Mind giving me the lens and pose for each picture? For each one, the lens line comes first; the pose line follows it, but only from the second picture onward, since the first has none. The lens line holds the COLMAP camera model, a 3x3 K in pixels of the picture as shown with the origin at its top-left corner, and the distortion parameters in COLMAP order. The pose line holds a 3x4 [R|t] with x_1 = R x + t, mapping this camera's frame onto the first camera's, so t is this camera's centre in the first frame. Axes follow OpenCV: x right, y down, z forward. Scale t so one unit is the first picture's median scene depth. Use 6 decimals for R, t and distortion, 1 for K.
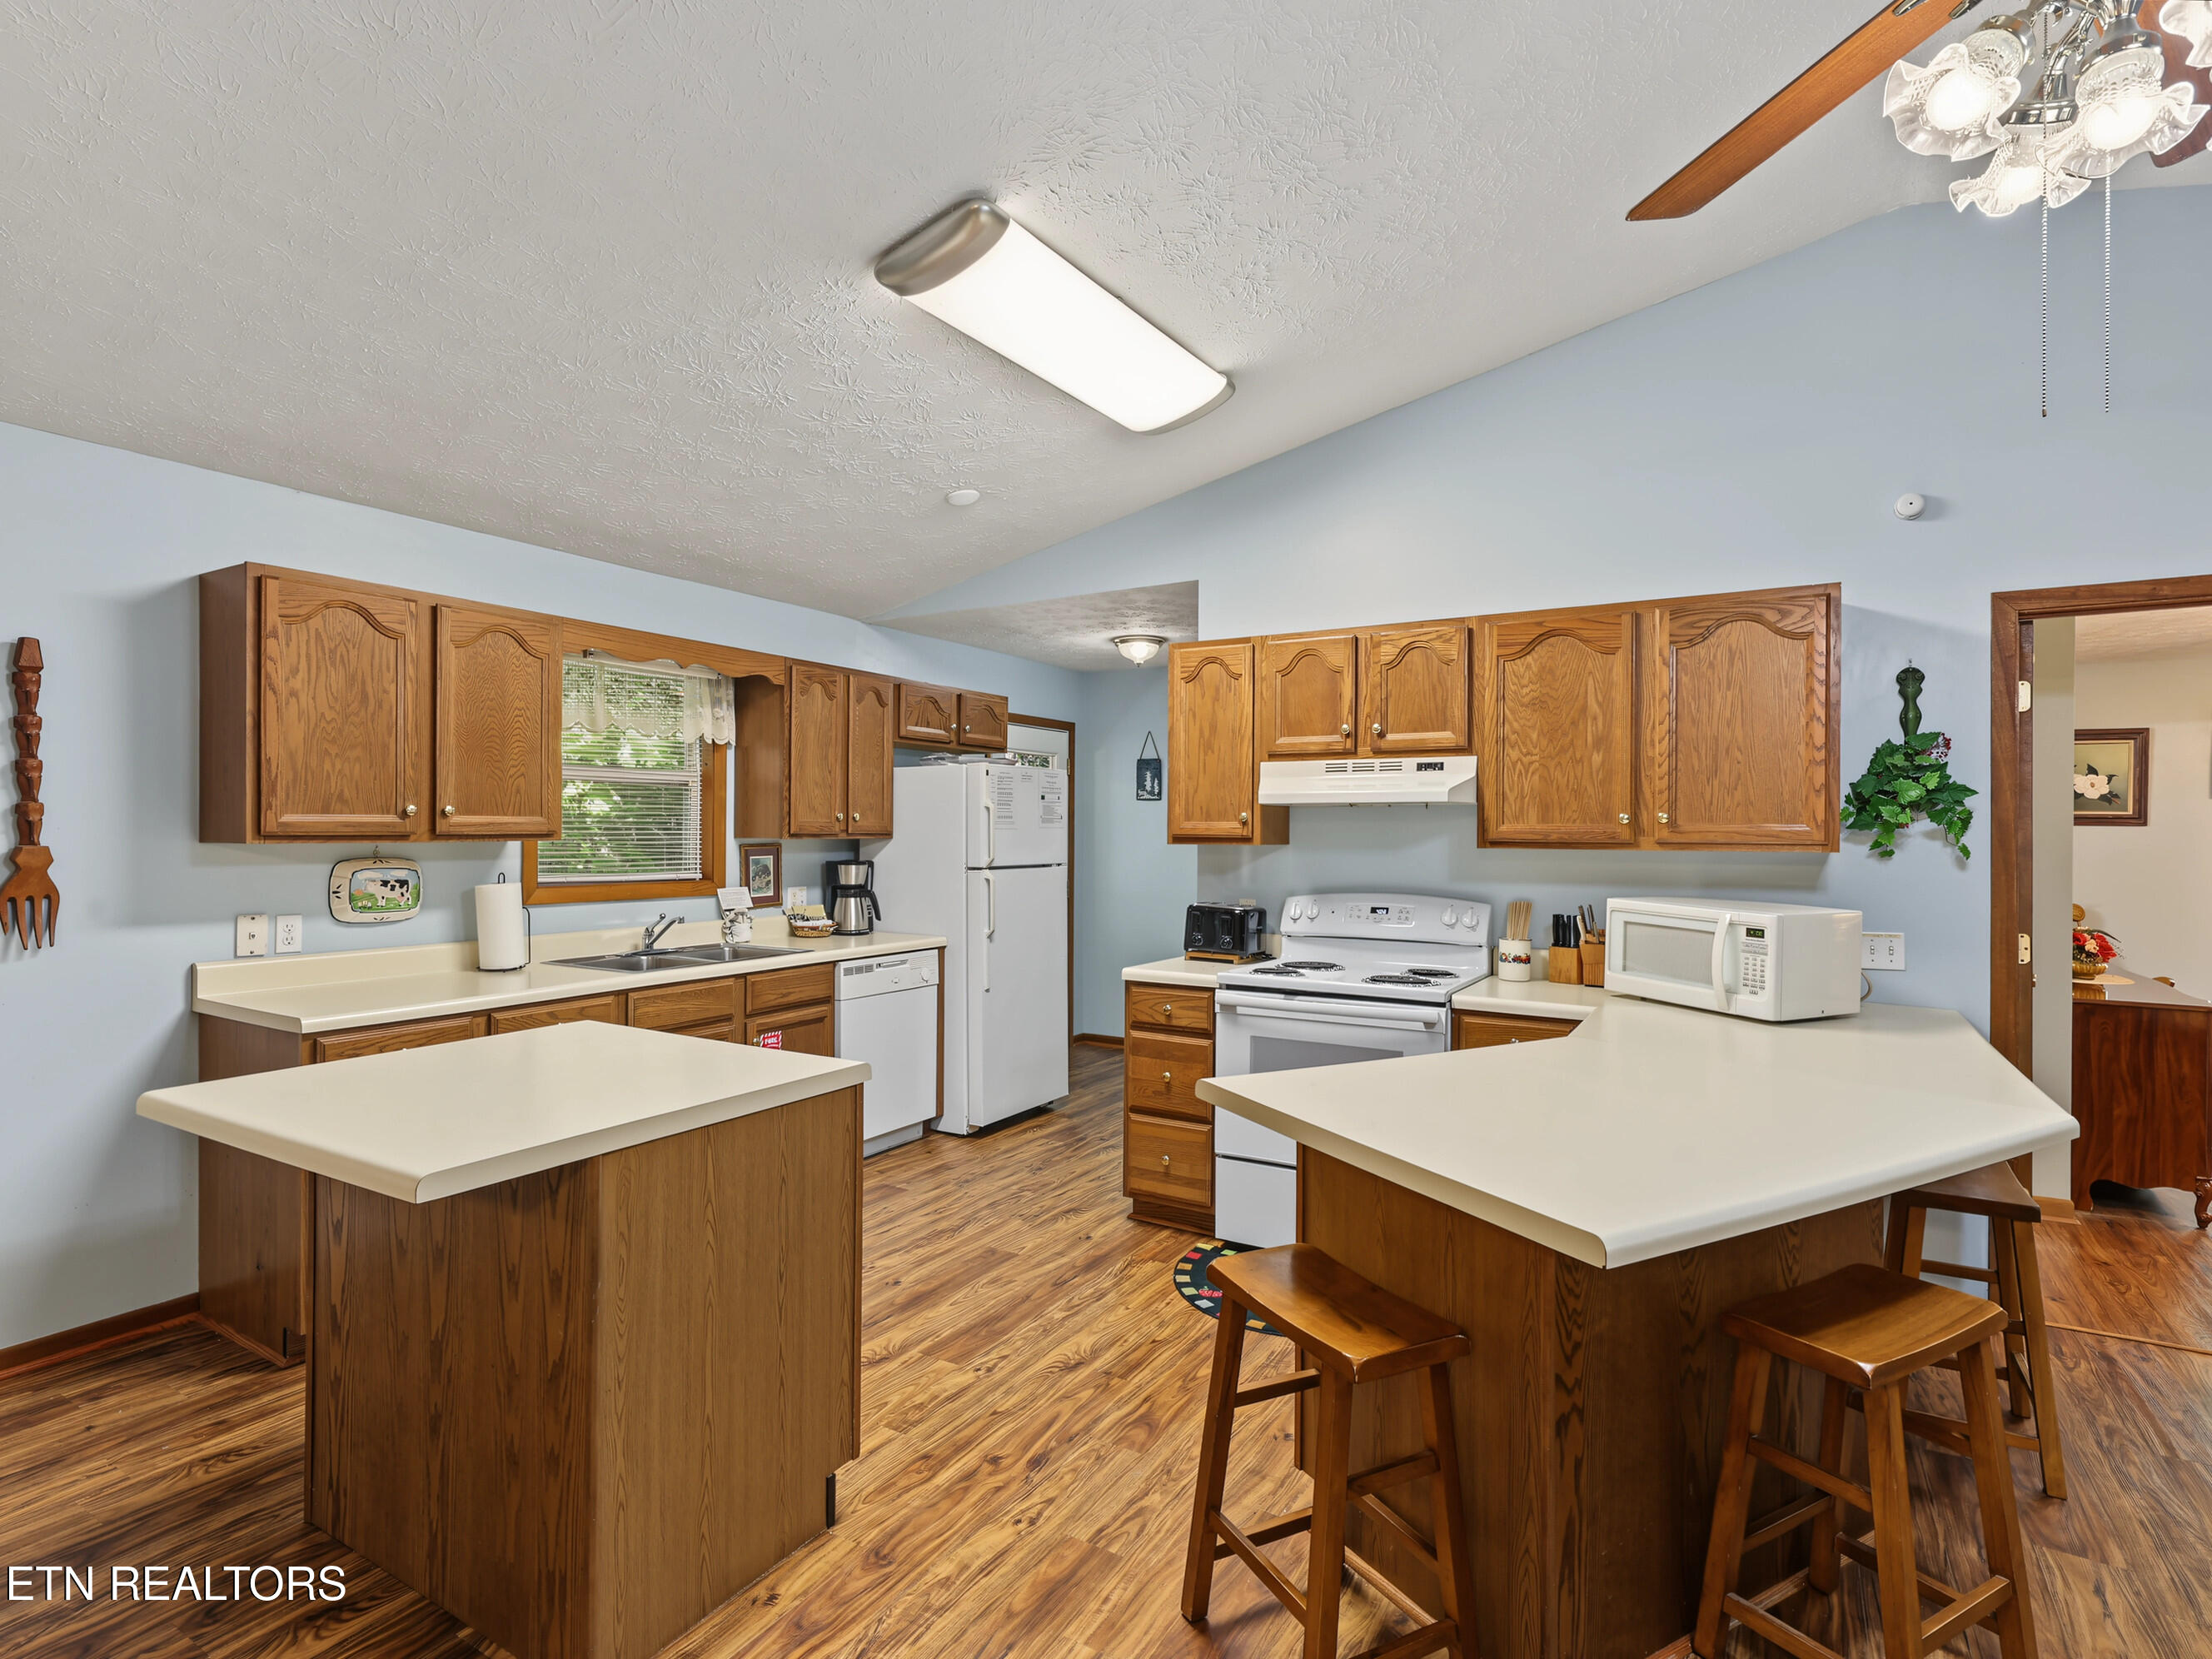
lens RADIAL K [[1115.6, 0, 1099.7], [0, 1115.6, 825.5], [0, 0, 1]] dist [-0.000577, -0.001261]
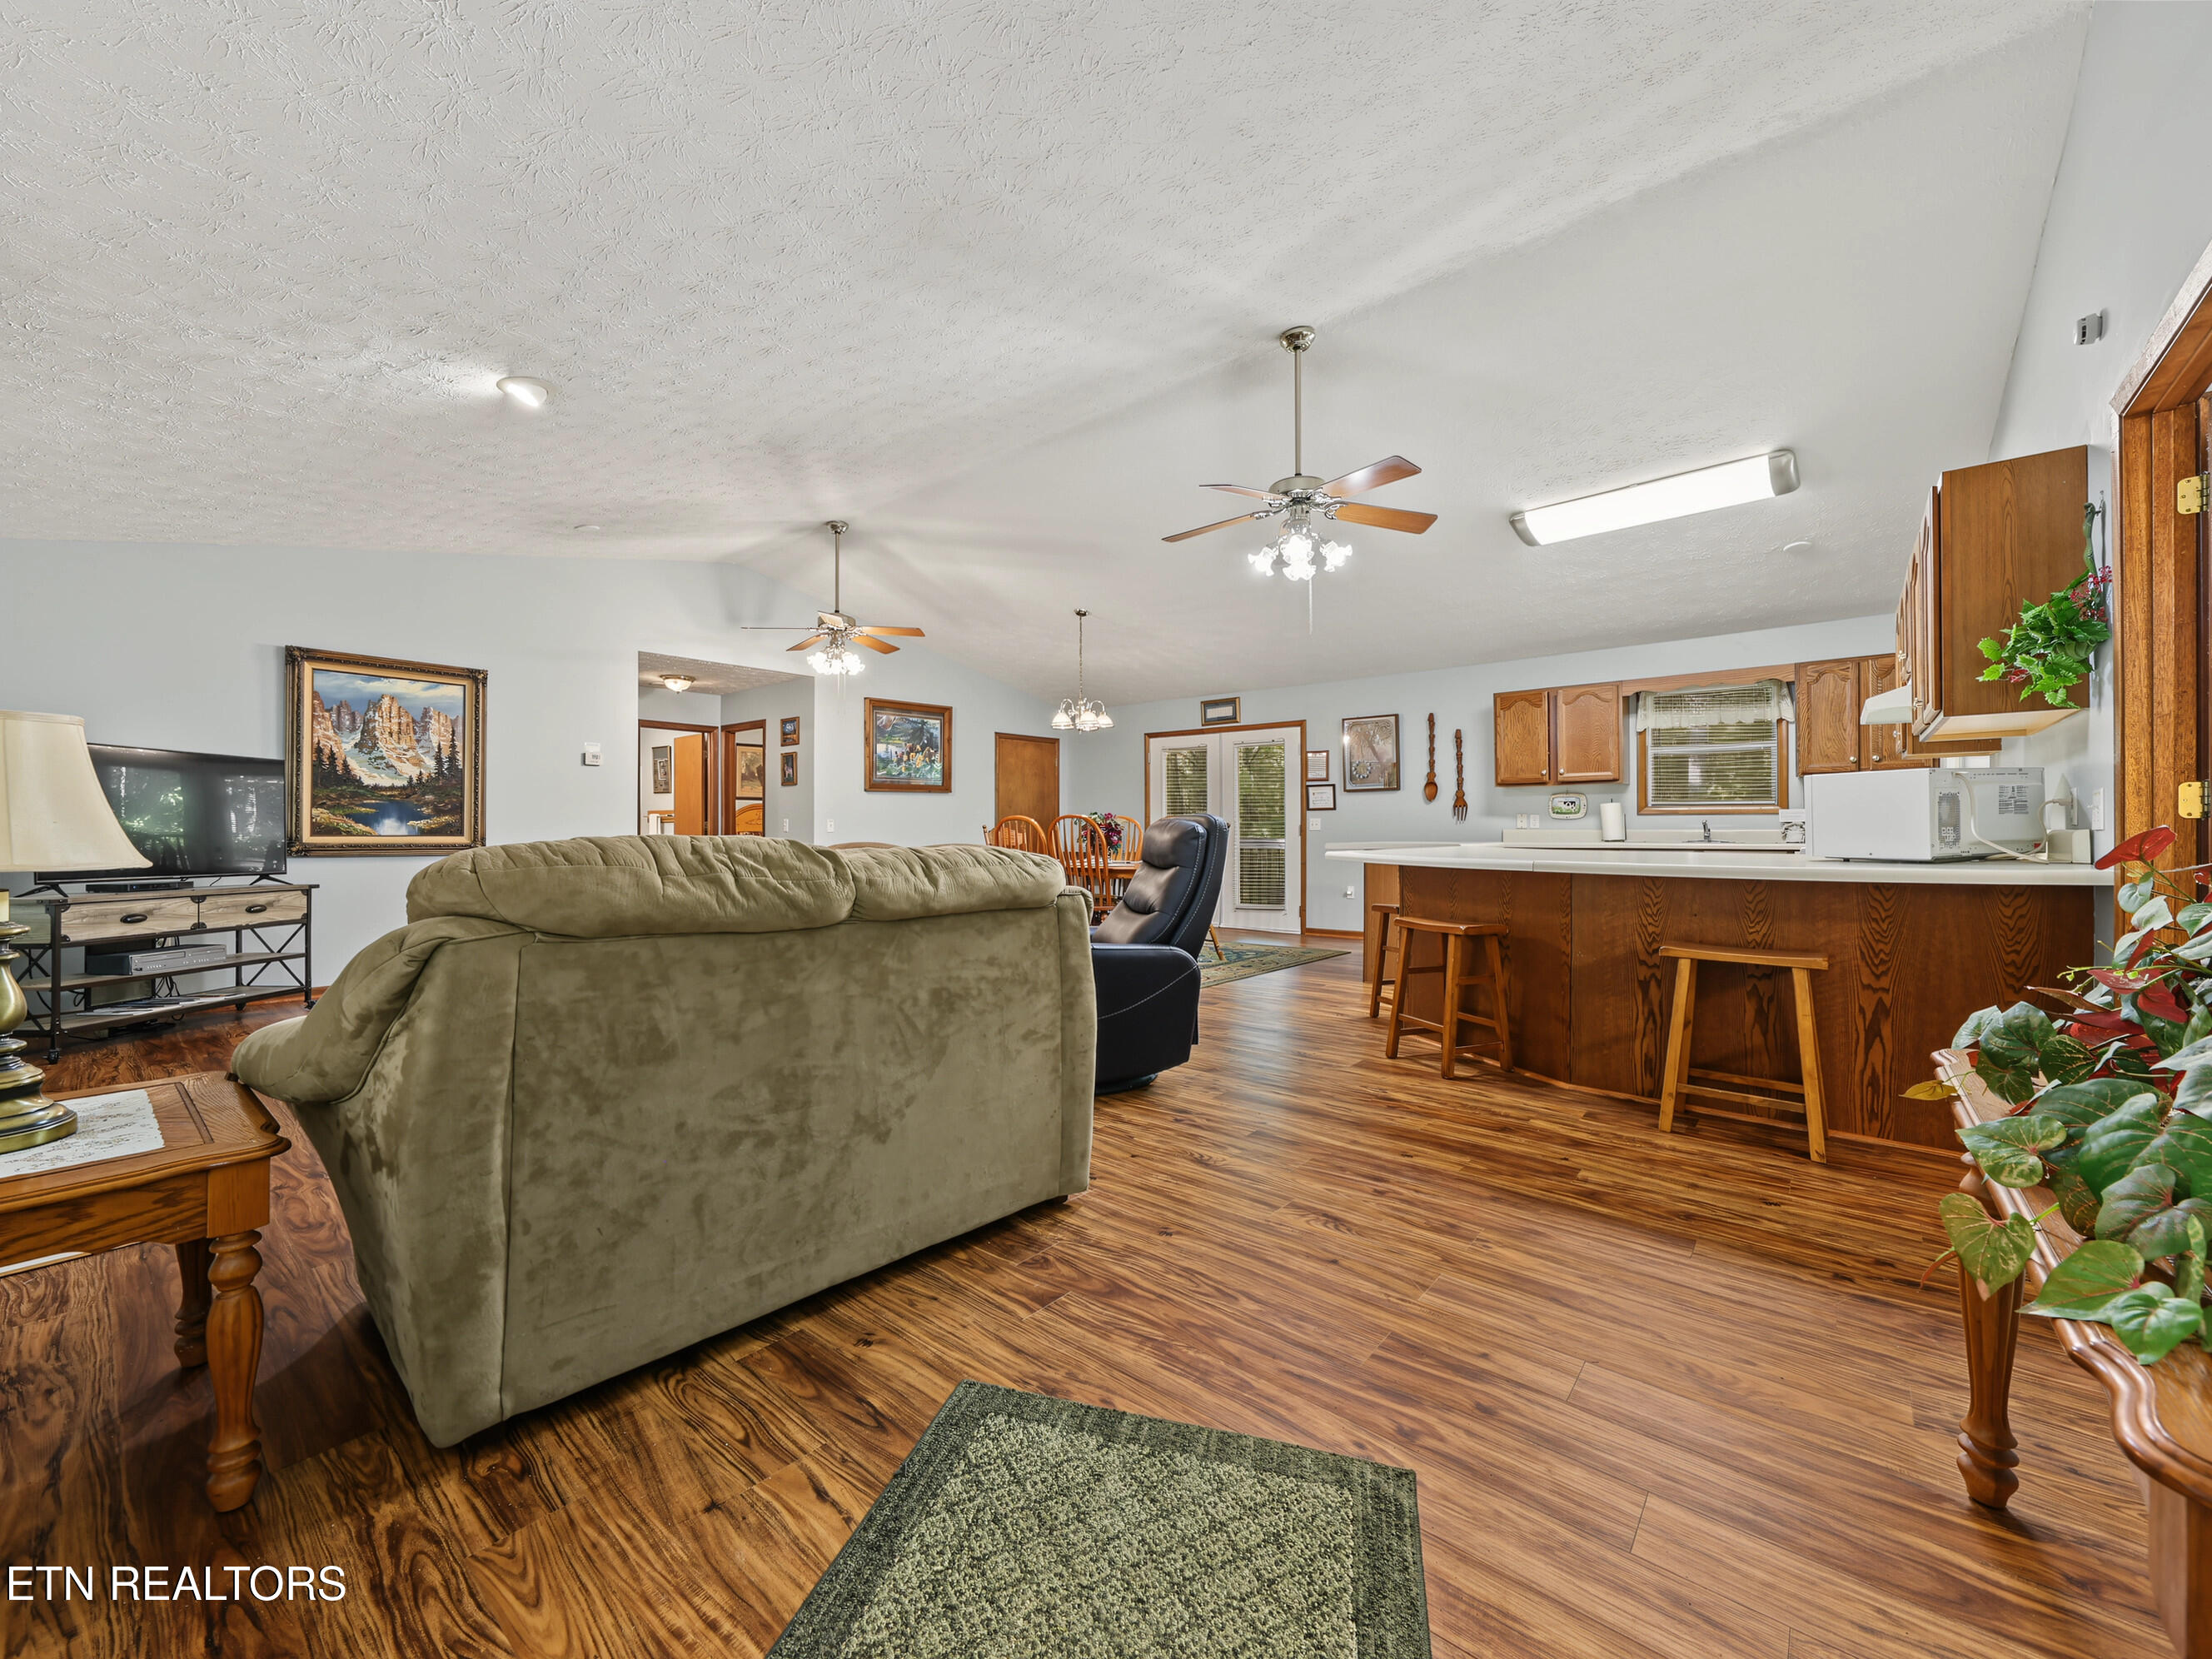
lens RADIAL K [[883.4, 0, 1101.3], [0, 883.4, 846.3], [0, 0, 1]] dist [-0.007485, 0.003489]
pose [[-0.162629, 0.012127, -0.986613, 1.363255], [0.004134, 0.999924, 0.011609, 0.112092], [0.986679, -0.002191, -0.162667, 0.269478]]
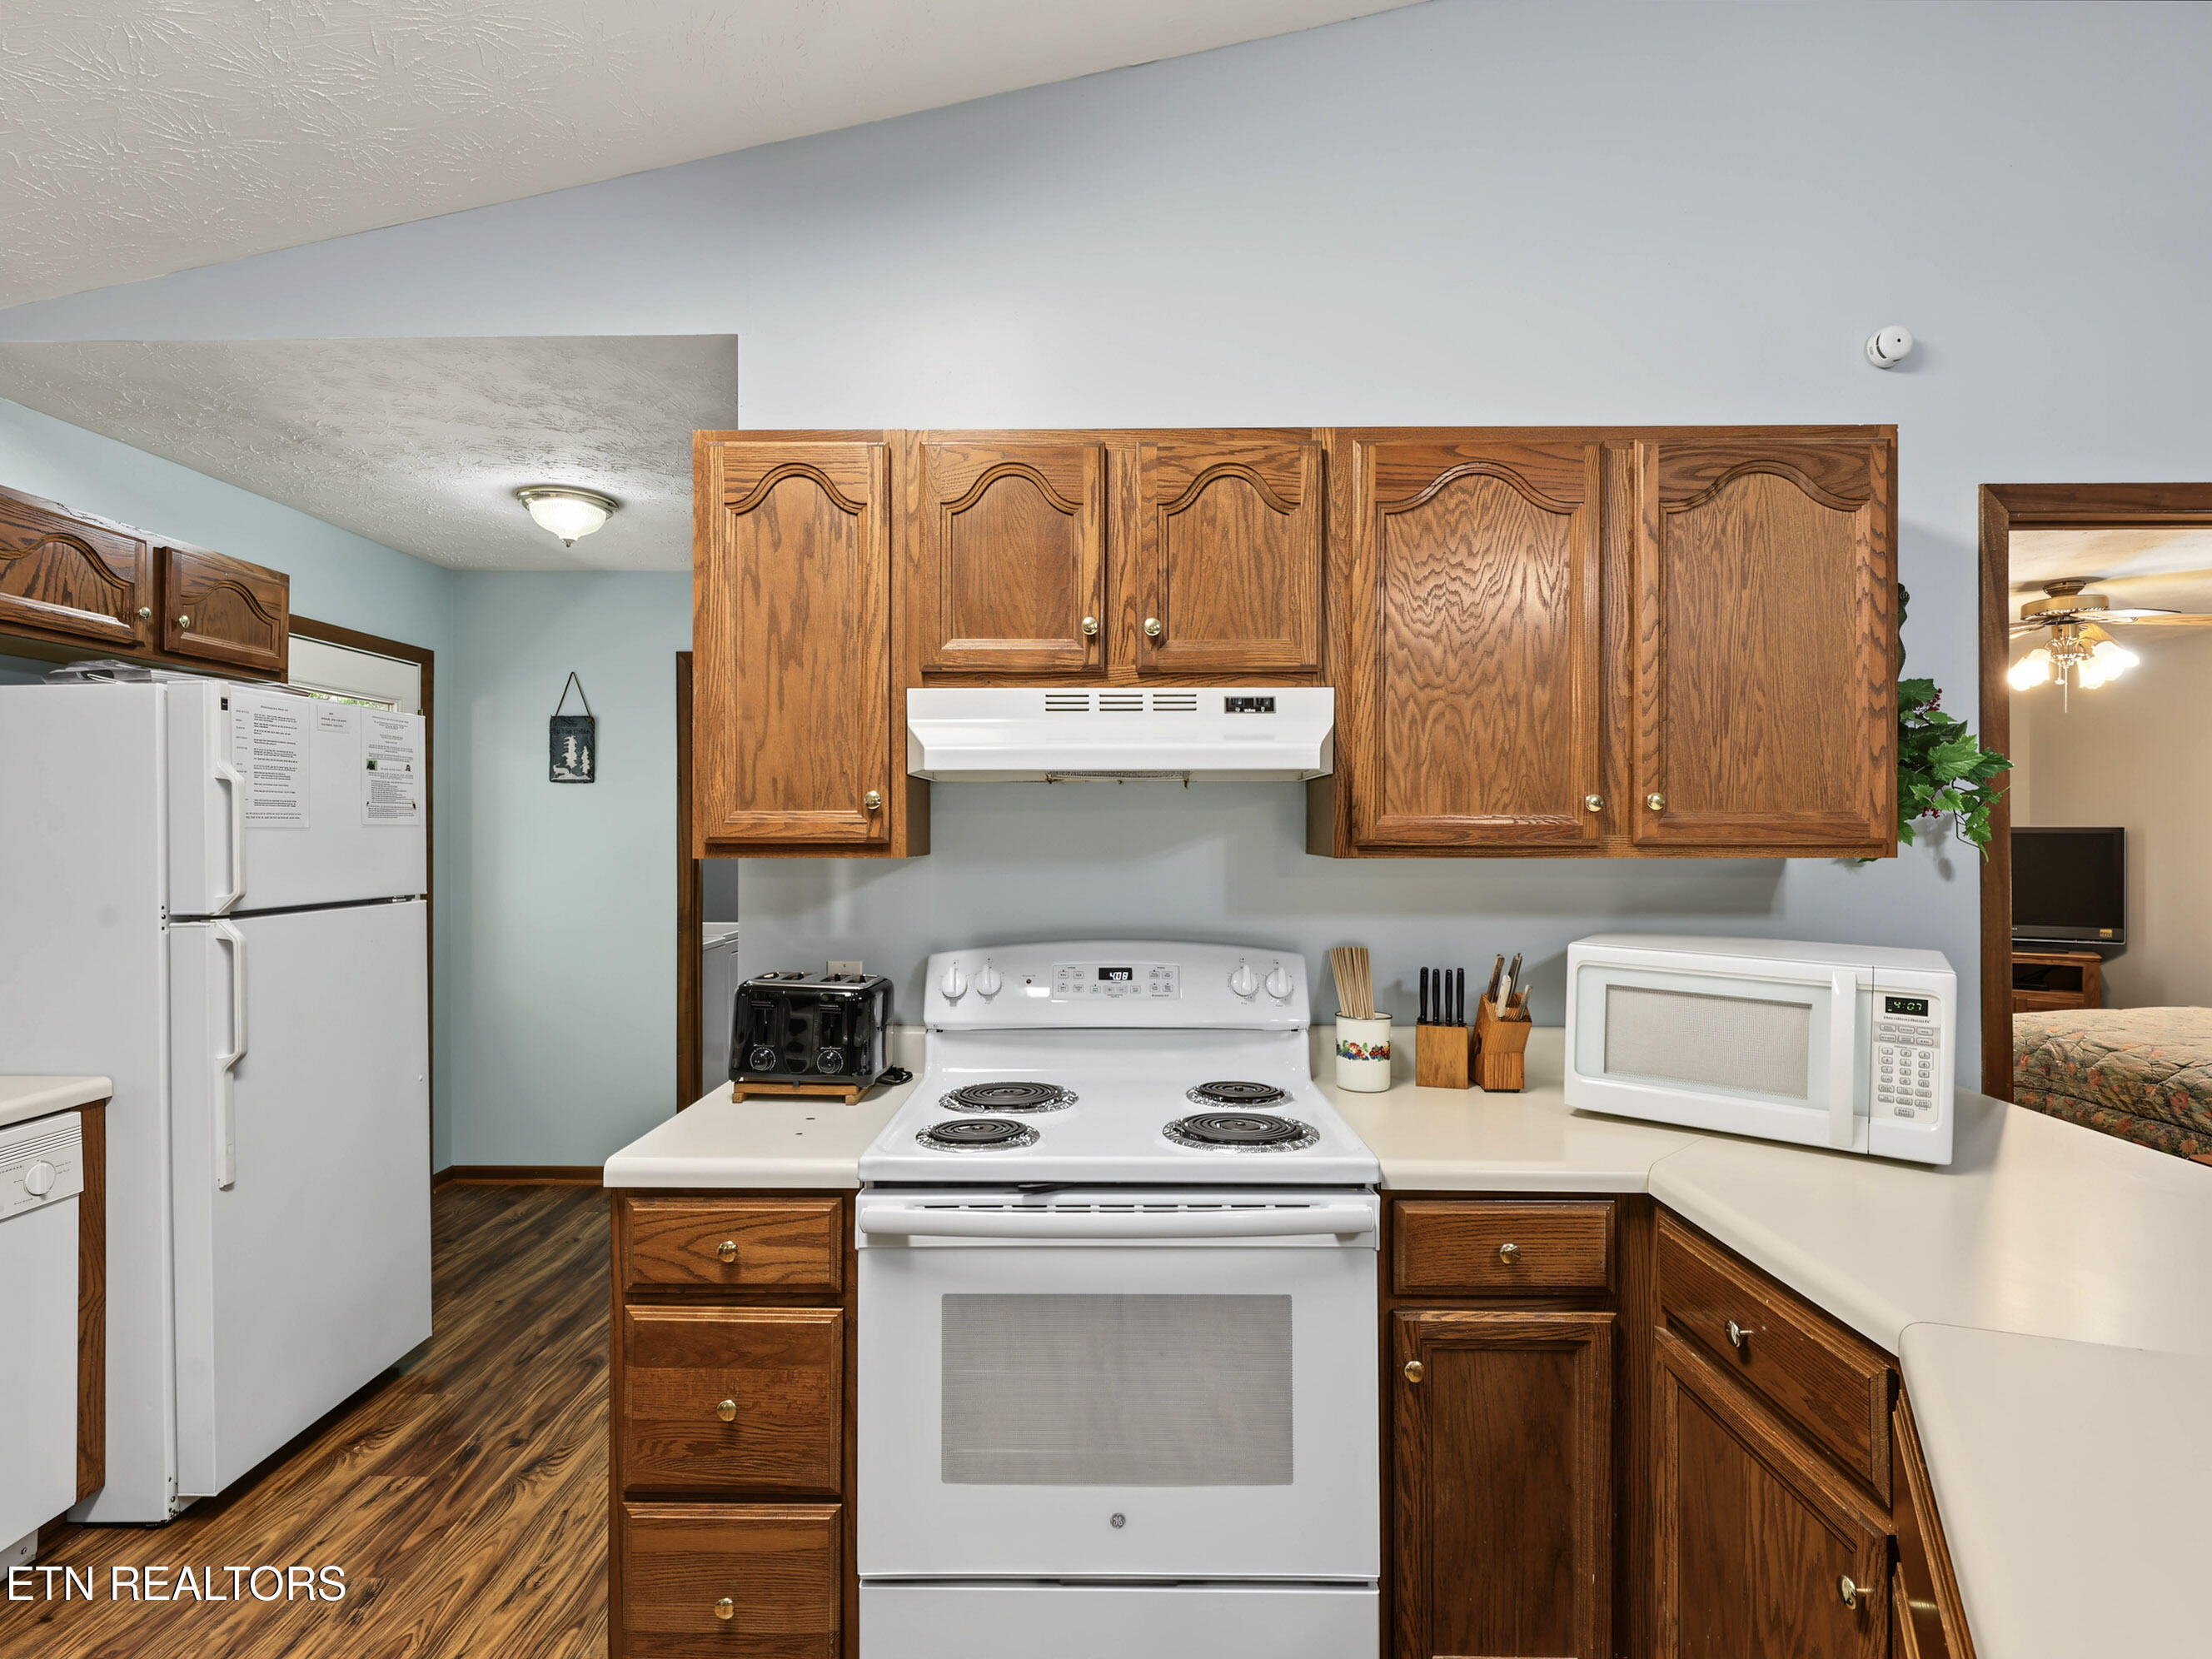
lens RADIAL K [[1115.6, 0, 1100.6], [0, 1115.6, 827.7], [0, 0, 1]] dist [-0.000577, -0.001261]
pose [[0.861980, -0.004532, 0.506921, -0.031435], [0.003569, 0.999990, 0.002872, 0.003523], [-0.506929, -0.000667, 0.861988, 0.562424]]
